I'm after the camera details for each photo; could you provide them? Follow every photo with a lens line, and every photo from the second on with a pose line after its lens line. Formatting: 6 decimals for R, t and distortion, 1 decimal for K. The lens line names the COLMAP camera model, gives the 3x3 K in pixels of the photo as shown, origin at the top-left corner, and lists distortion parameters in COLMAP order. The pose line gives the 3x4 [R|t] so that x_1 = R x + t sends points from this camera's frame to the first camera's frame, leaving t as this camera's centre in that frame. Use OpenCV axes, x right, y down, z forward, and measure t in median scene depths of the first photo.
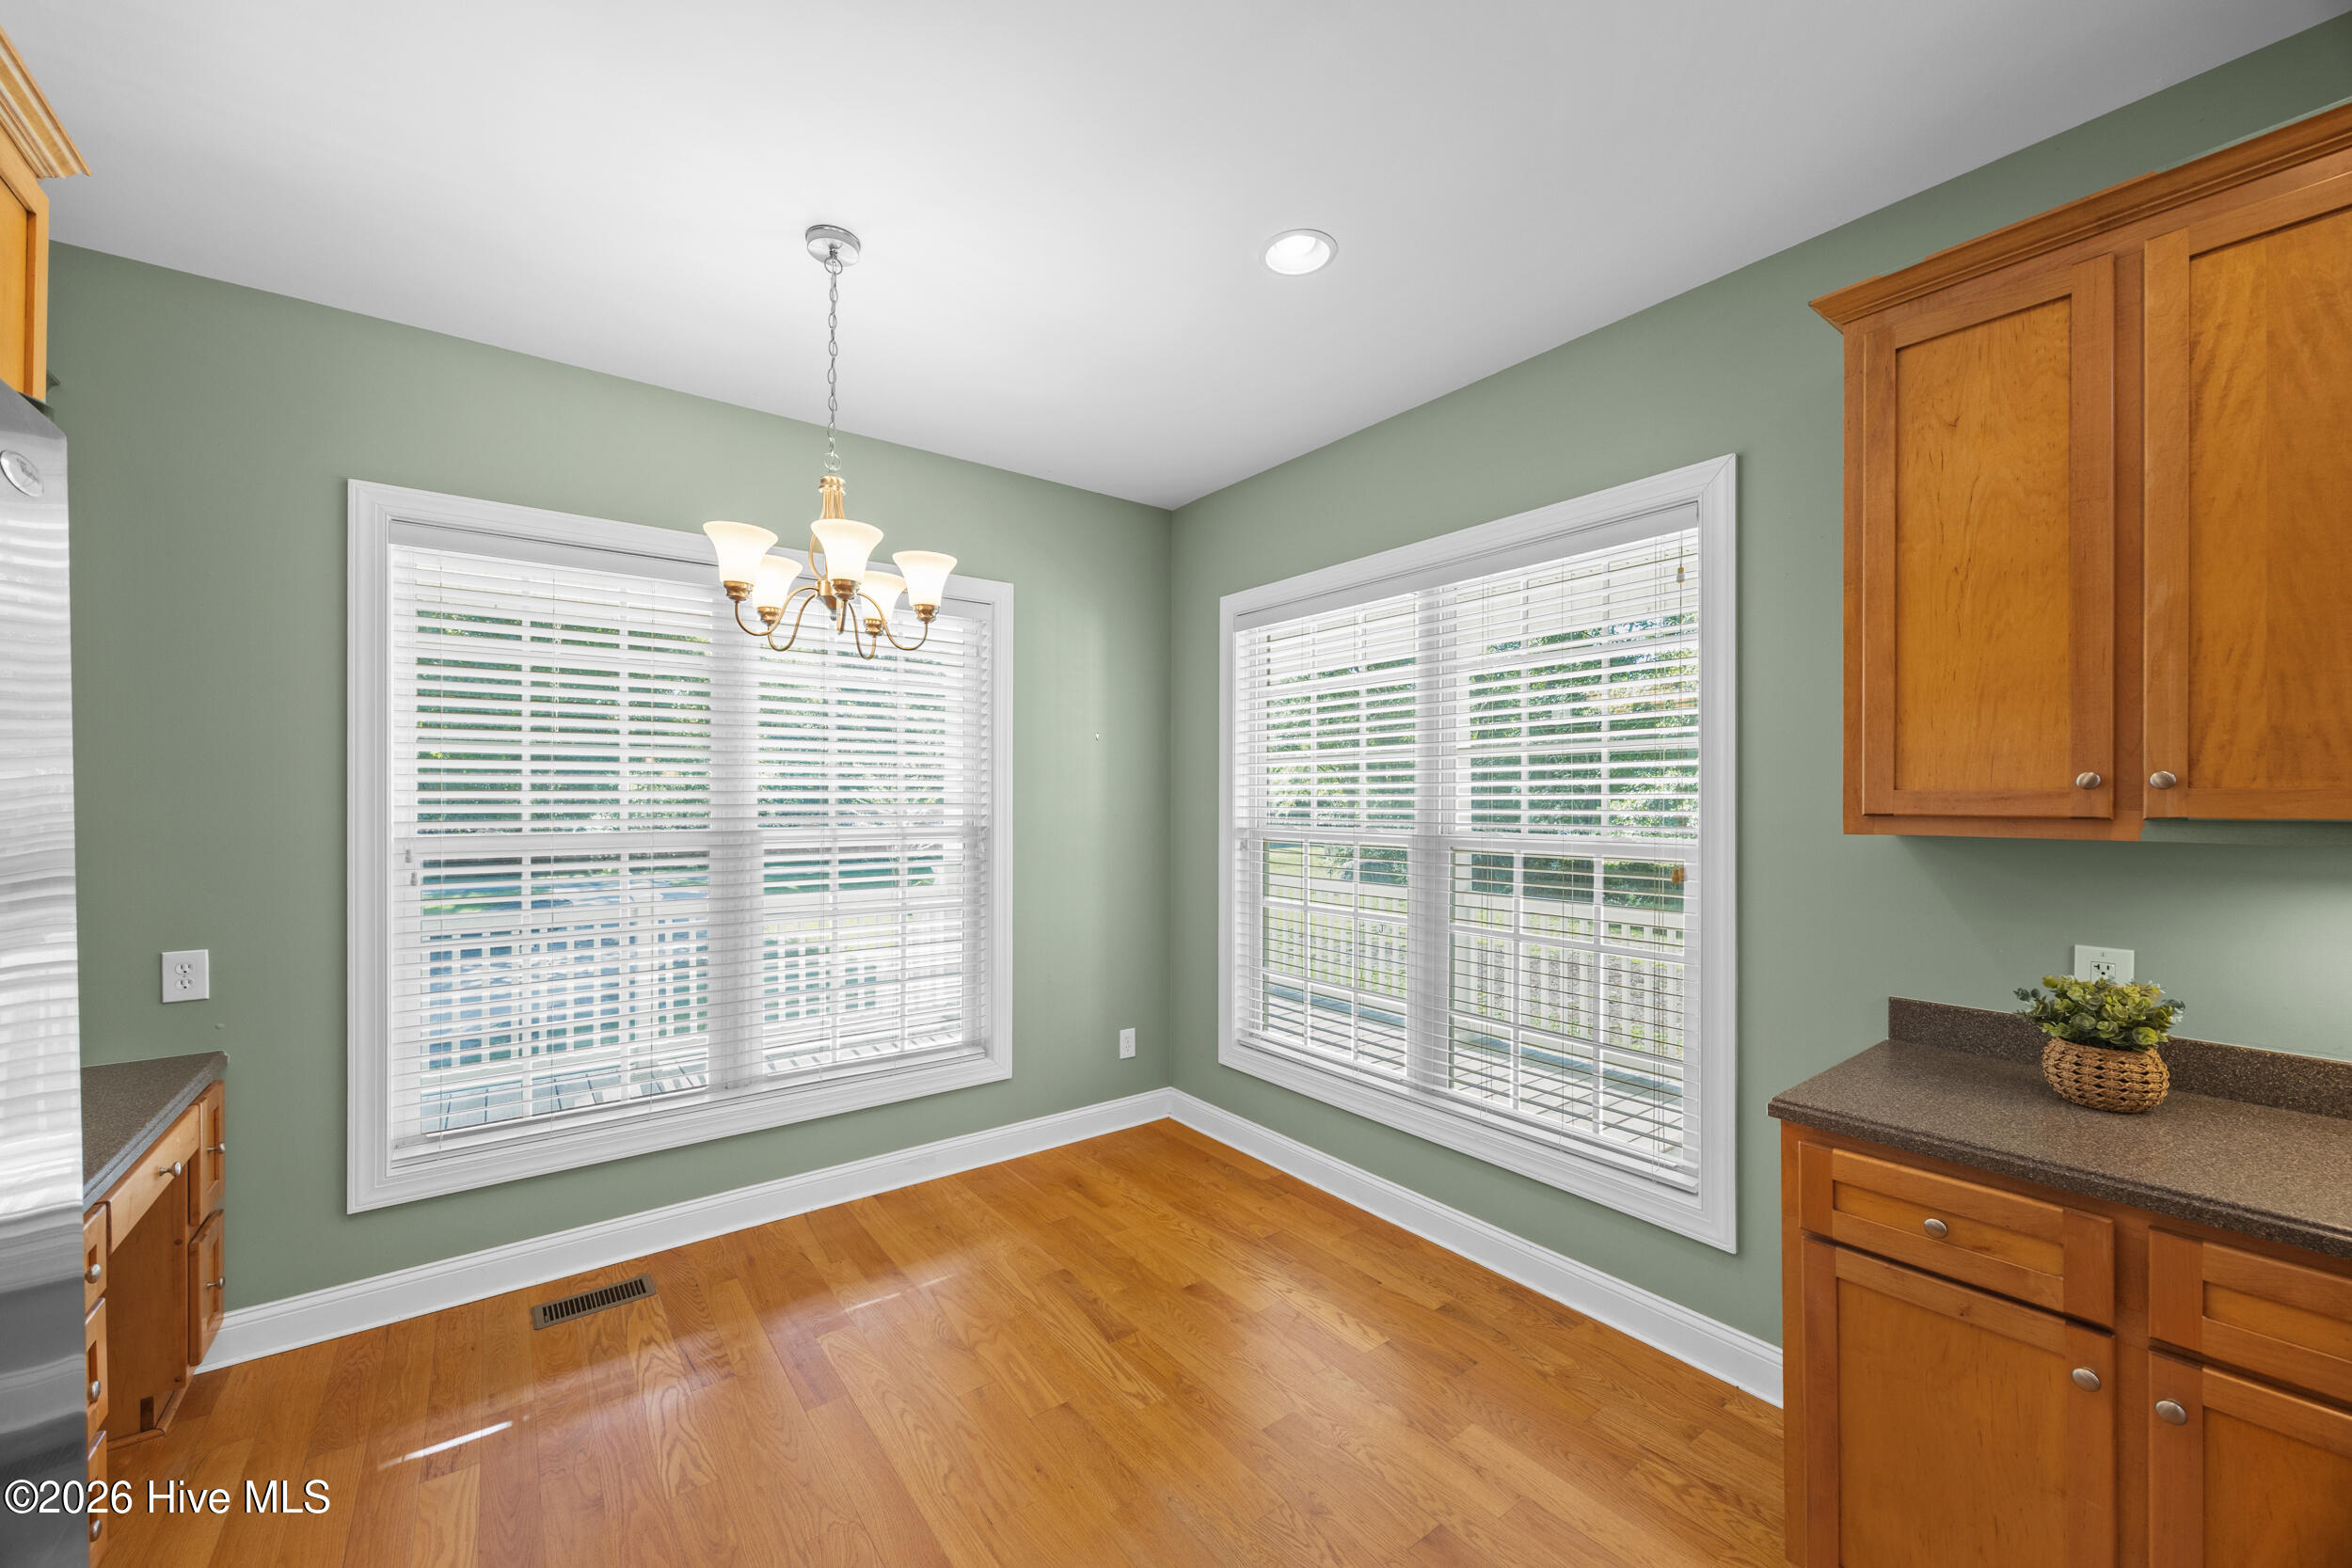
lens RADIAL K [[894.1, 0, 1166.1], [0, 894.1, 806.1], [0, 0, 1]] dist [-0.001617, -0.000647]
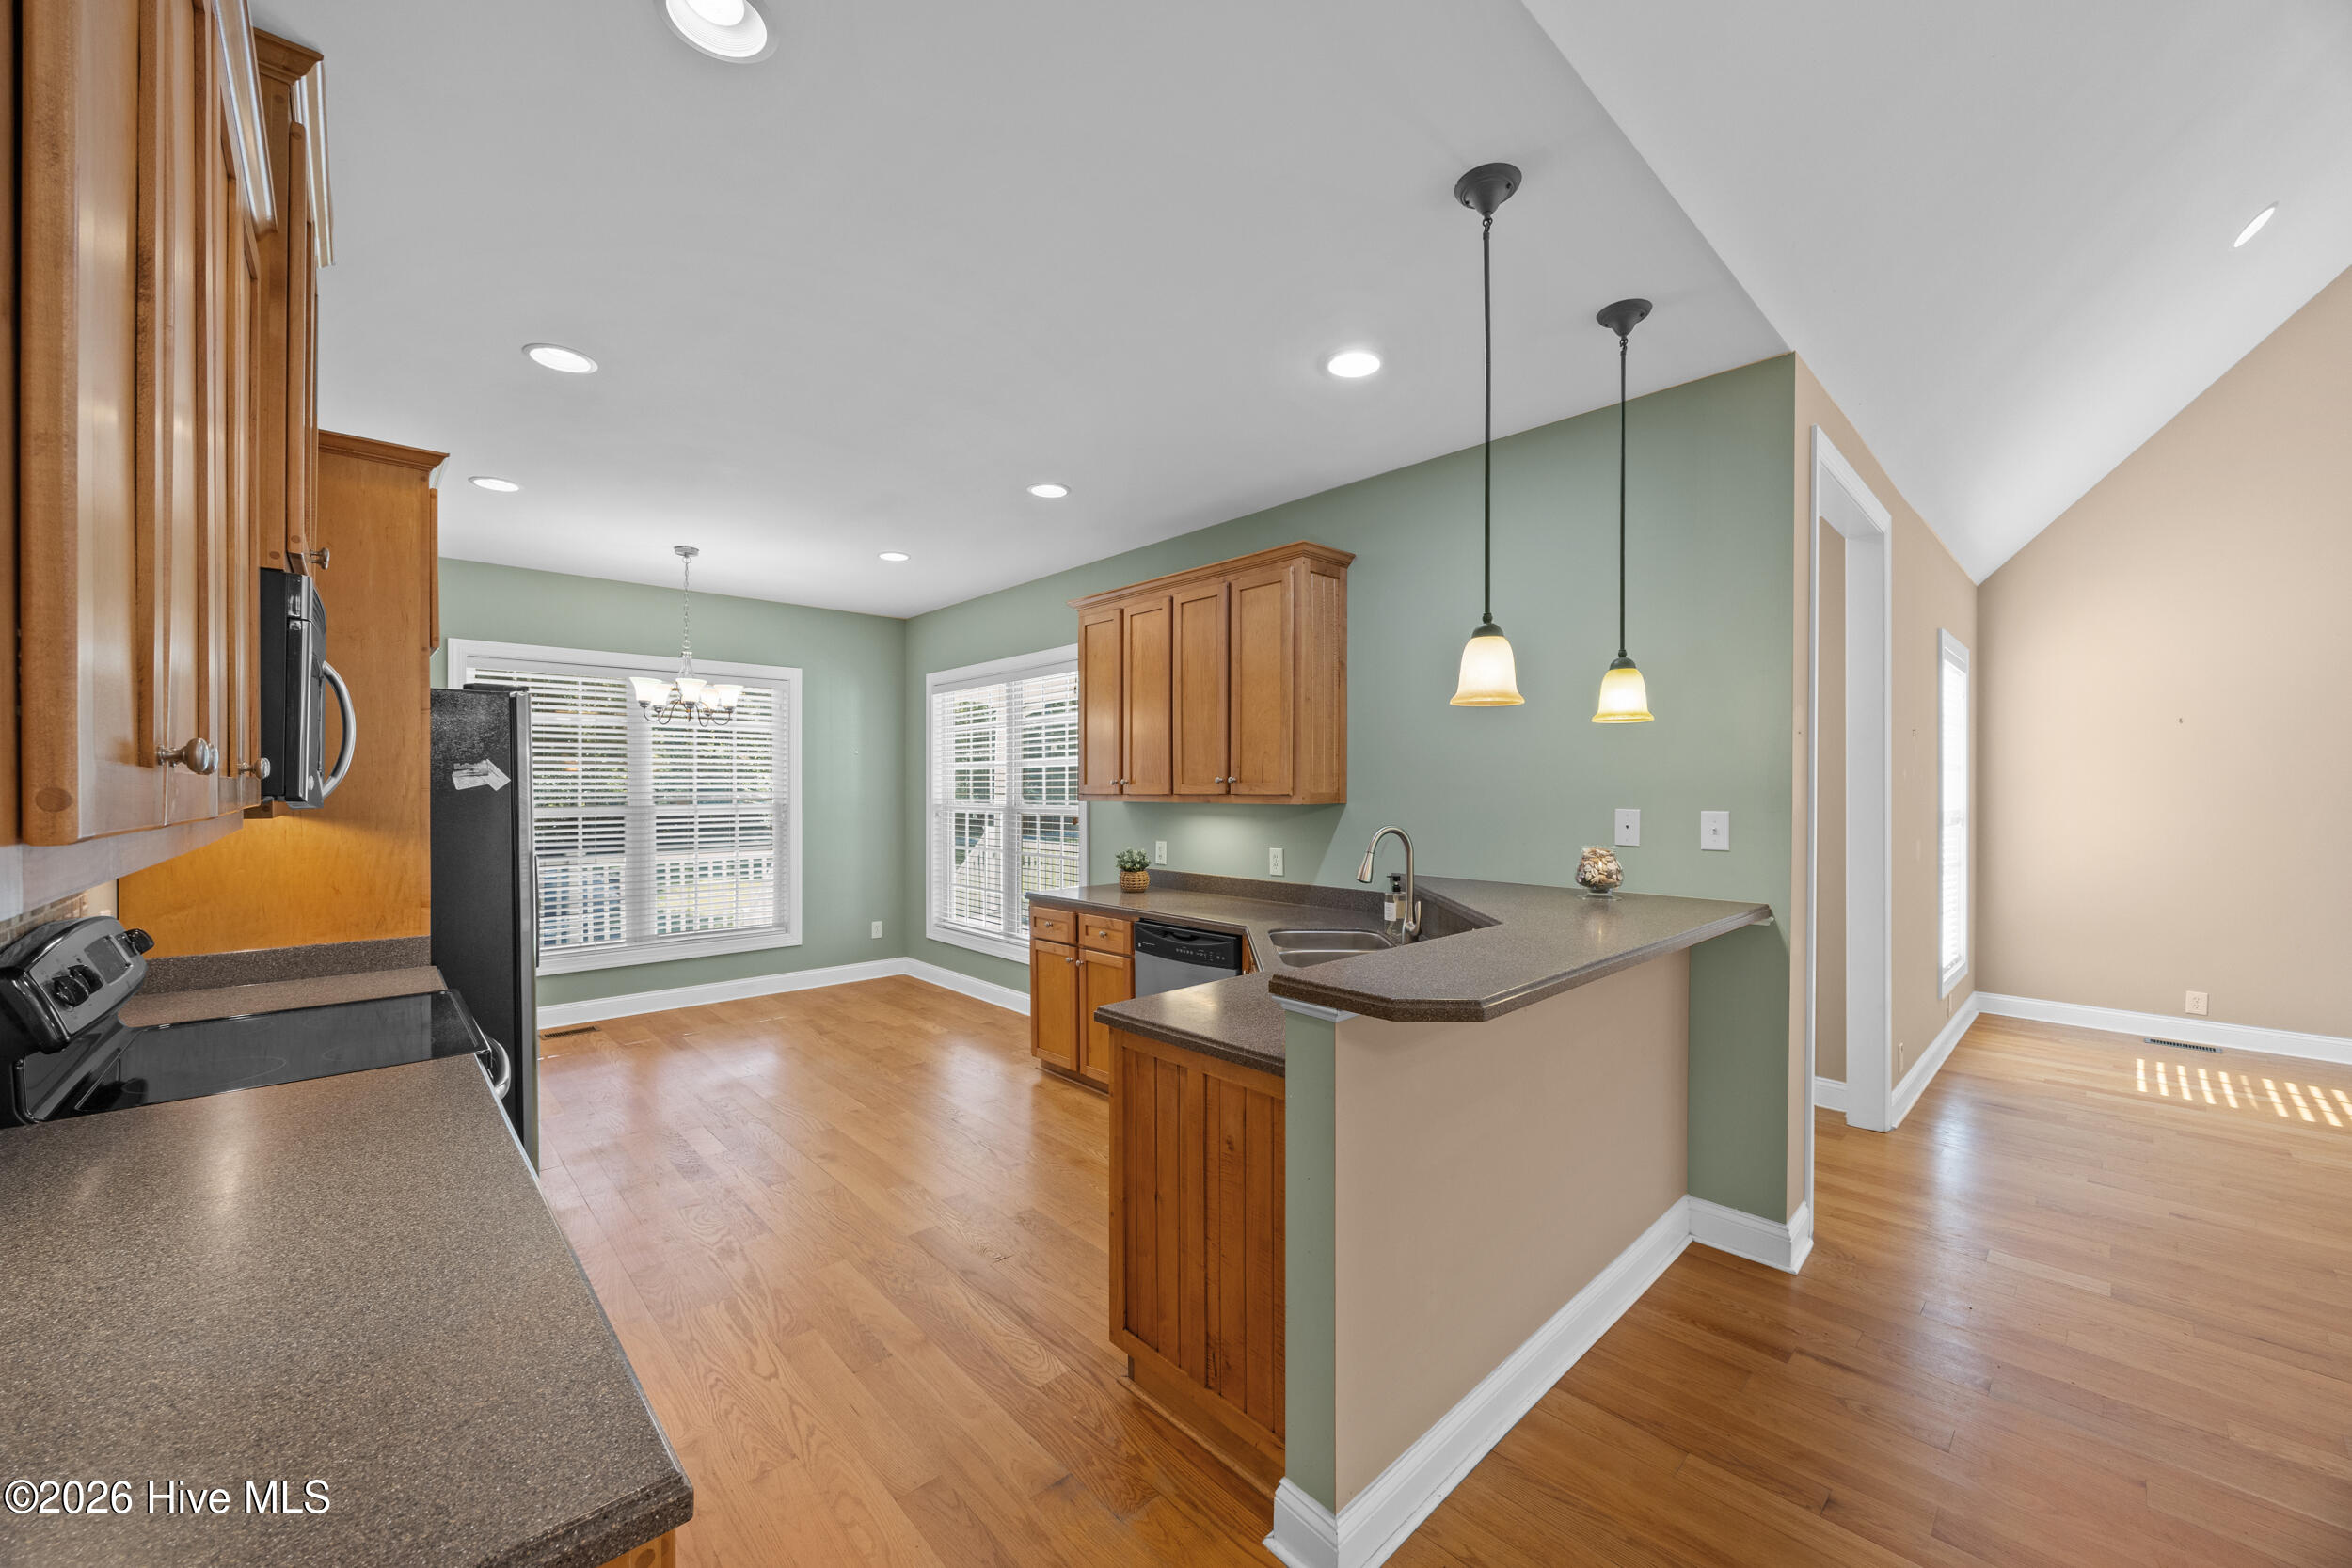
lens RADIAL K [[894.1, 0, 1170.5], [0, 894.1, 791.1], [0, 0, 1]] dist [-0.001617, -0.000647]
pose [[0.994657, -0.003500, 0.103171, 0.496736], [0.003757, 0.999990, -0.002298, 0.005163], [-0.103162, 0.002673, 0.994661, -1.123858]]
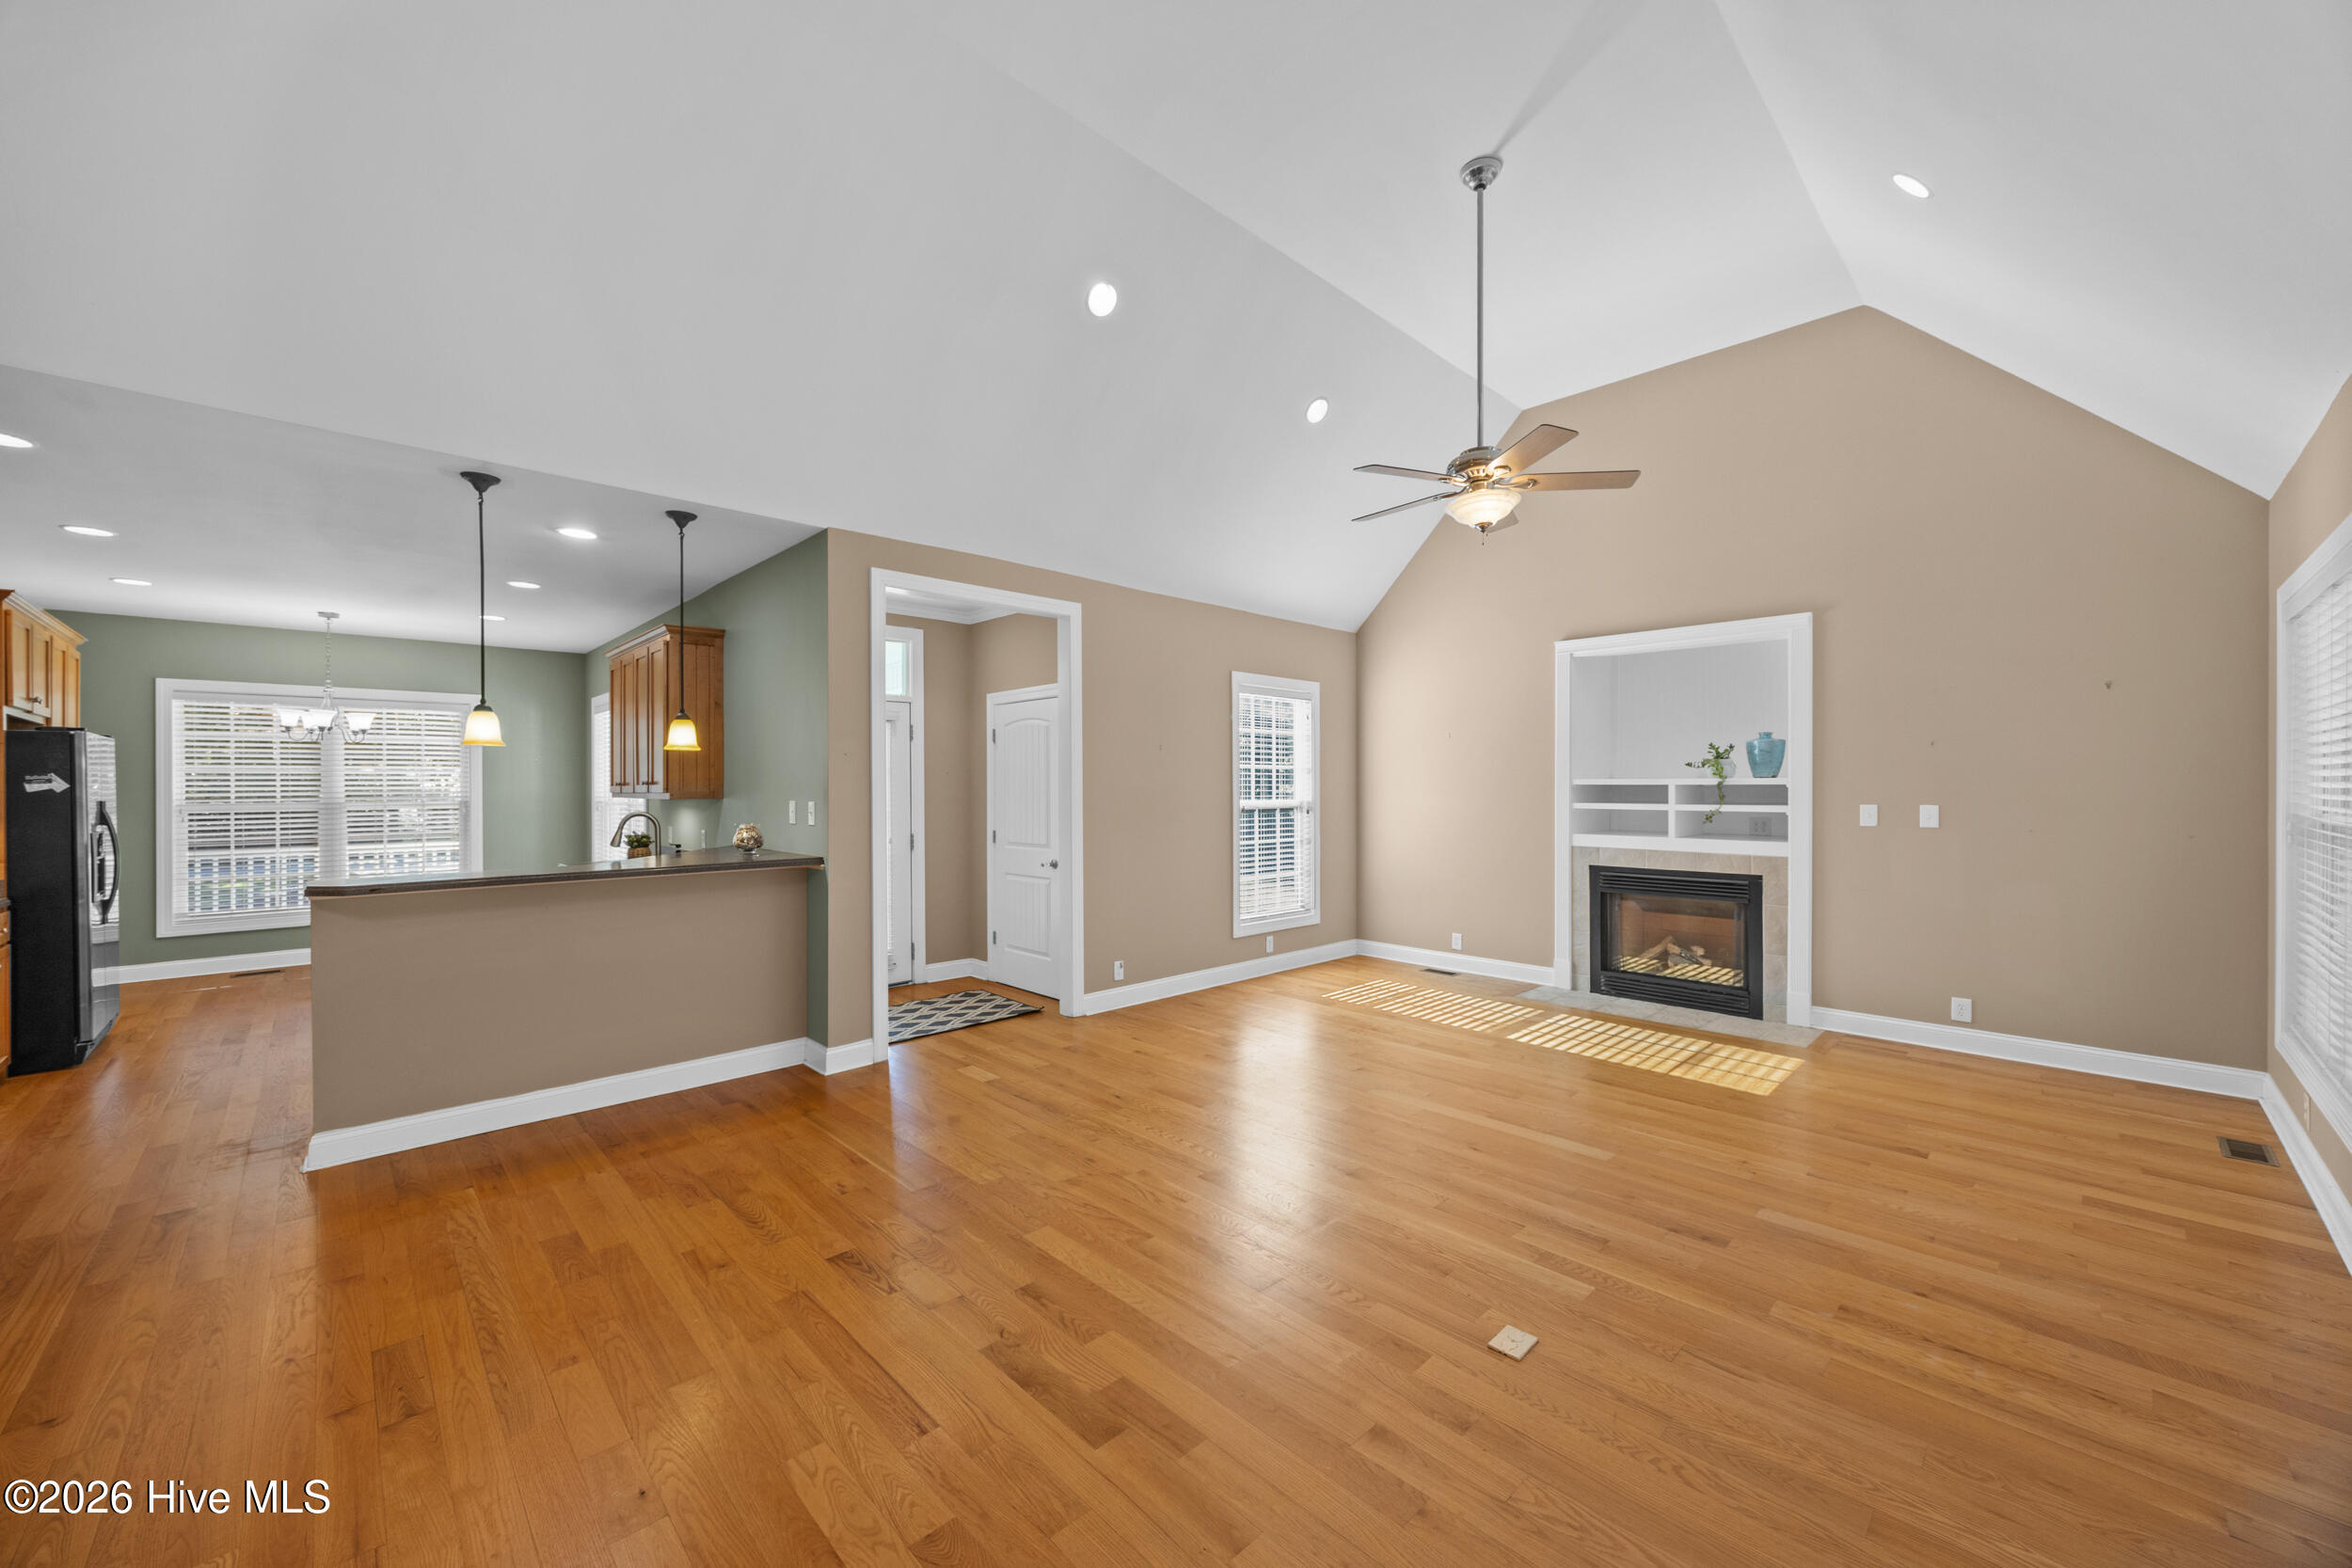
lens RADIAL K [[894.1, 0, 1174.2], [0, 894.1, 794.3], [0, 0, 1]] dist [-0.001617, -0.000647]
pose [[0.992983, -0.008178, 0.117977, 1.731071], [0.007666, 0.999959, 0.004798, 0.011332], [-0.118011, -0.003860, 0.993005, -1.940007]]
